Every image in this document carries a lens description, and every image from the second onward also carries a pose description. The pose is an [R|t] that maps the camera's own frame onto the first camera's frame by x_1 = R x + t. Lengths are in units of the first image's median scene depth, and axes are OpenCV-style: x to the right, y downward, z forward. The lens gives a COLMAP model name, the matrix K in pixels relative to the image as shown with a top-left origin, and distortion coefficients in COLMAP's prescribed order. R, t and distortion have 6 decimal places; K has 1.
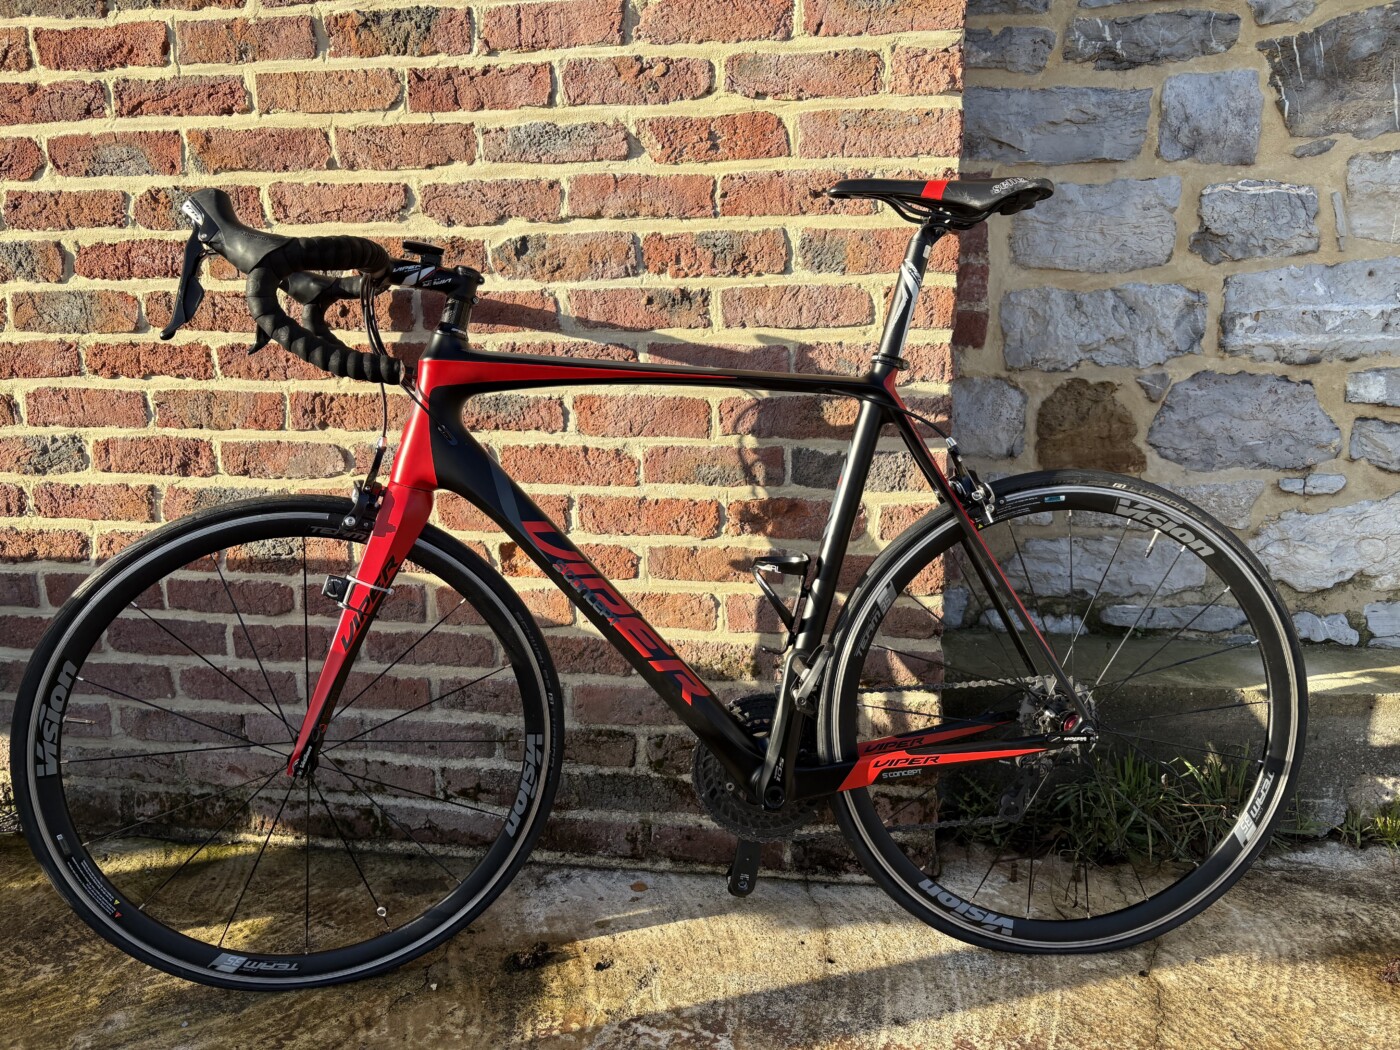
lens RADIAL K [[1041.2, 0, 705.0], [0, 1041.2, 530.9], [0, 0, 1]] dist [0.010261, -0.001683]
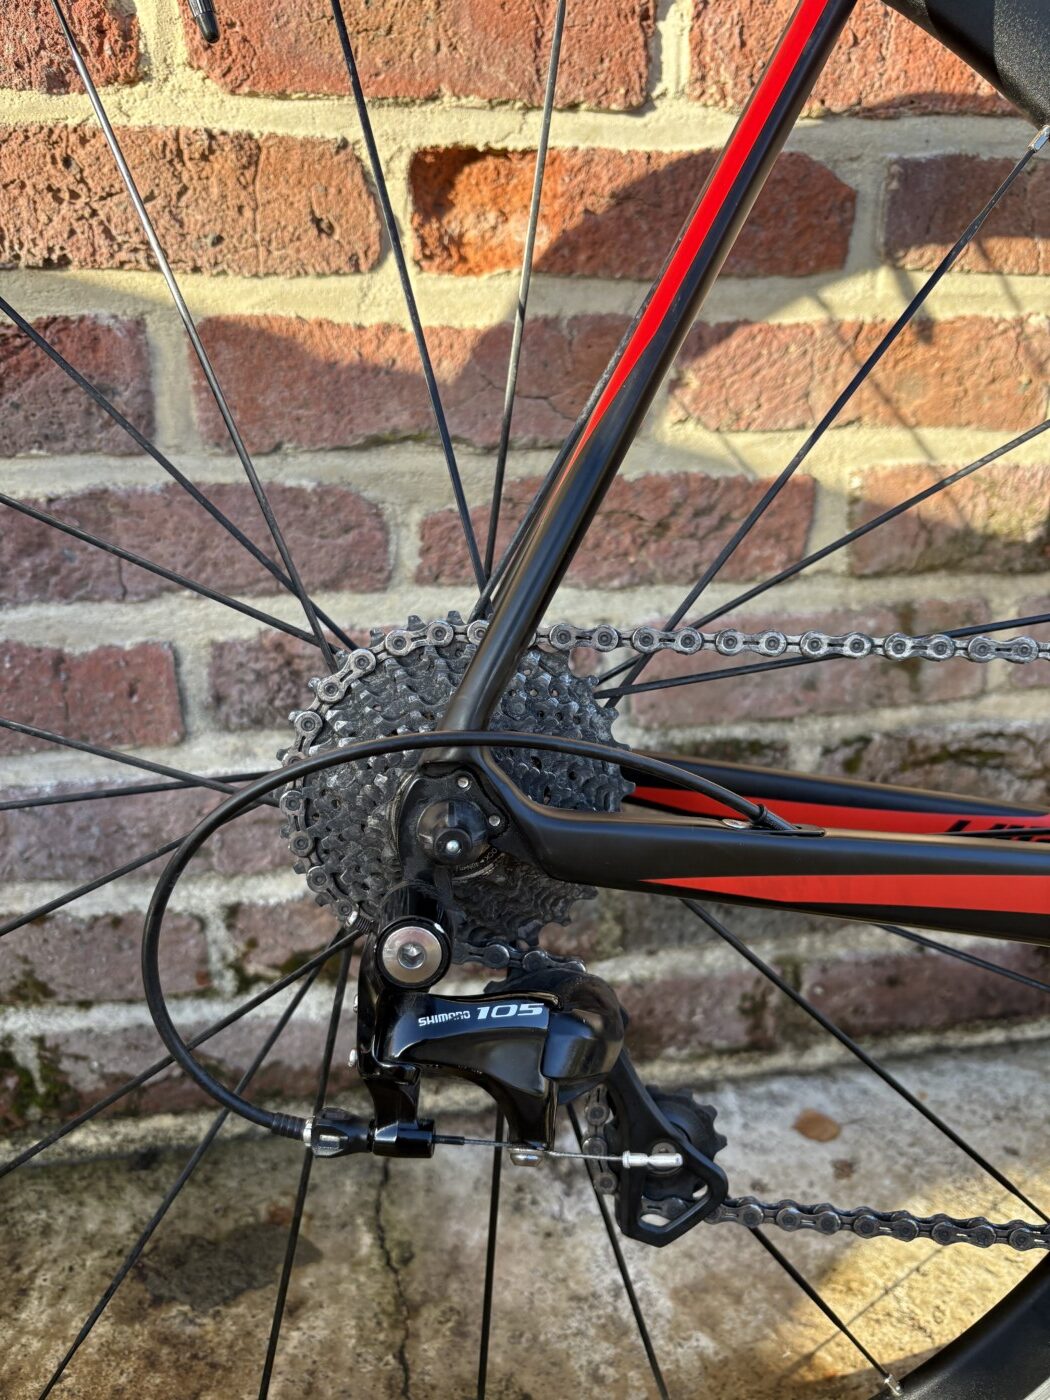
lens RADIAL K [[1150.4, 0, 525.0], [0, 1150.4, 700.0], [0, 0, 1]] dist [0.030181, -0.075233]
pose [[0.959599, -0.098498, 0.263566, -0.259640], [0.059162, 0.986417, 0.153237, 0.113084], [-0.275080, -0.131453, 0.952392, 0.645415]]
